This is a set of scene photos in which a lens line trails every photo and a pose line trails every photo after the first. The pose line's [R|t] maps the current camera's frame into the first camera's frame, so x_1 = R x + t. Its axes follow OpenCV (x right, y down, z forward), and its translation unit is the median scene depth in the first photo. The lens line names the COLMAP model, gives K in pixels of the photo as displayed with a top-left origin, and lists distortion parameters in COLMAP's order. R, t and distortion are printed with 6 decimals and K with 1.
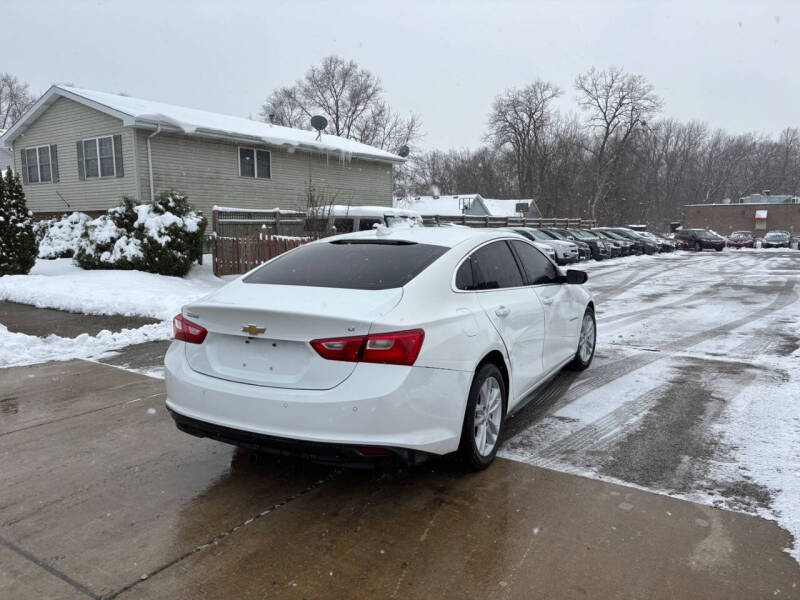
lens RADIAL K [[599.8, 0, 406.9], [0, 599.8, 297.3], [0, 0, 1]] dist [0.038171, -0.033200]
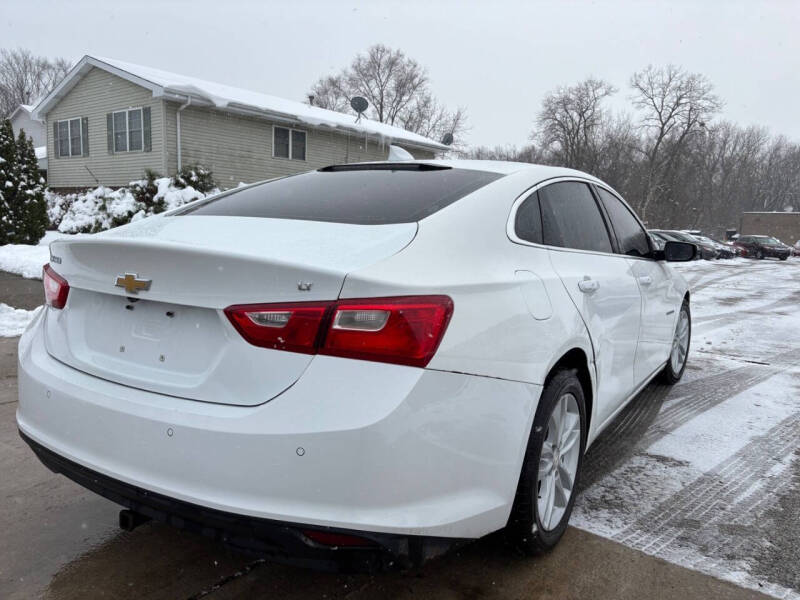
lens RADIAL K [[599.8, 0, 406.1], [0, 599.8, 296.4], [0, 0, 1]] dist [0.038171, -0.033200]
pose [[0.996866, 0.046056, -0.064322, 0.006497], [-0.045987, 0.998939, 0.002548, 0.016276], [0.064371, 0.000418, 0.997926, 0.149400]]
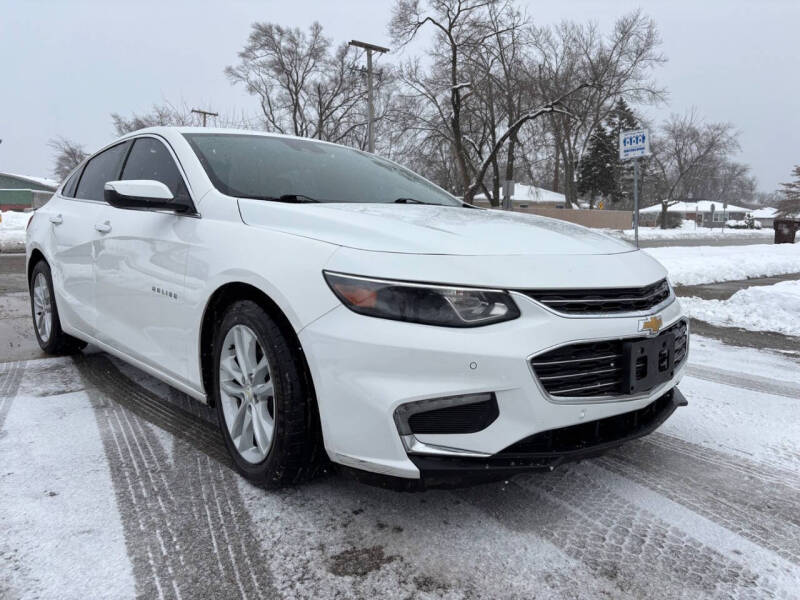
lens RADIAL K [[599.8, 0, 397.9], [0, 599.8, 302.2], [0, 0, 1]] dist [0.038171, -0.033200]
pose [[-0.335897, 0.122051, -0.933958, 0.354656], [-0.114637, 0.978900, 0.169153, -0.029493], [0.934896, 0.163884, -0.314819, 0.721819]]
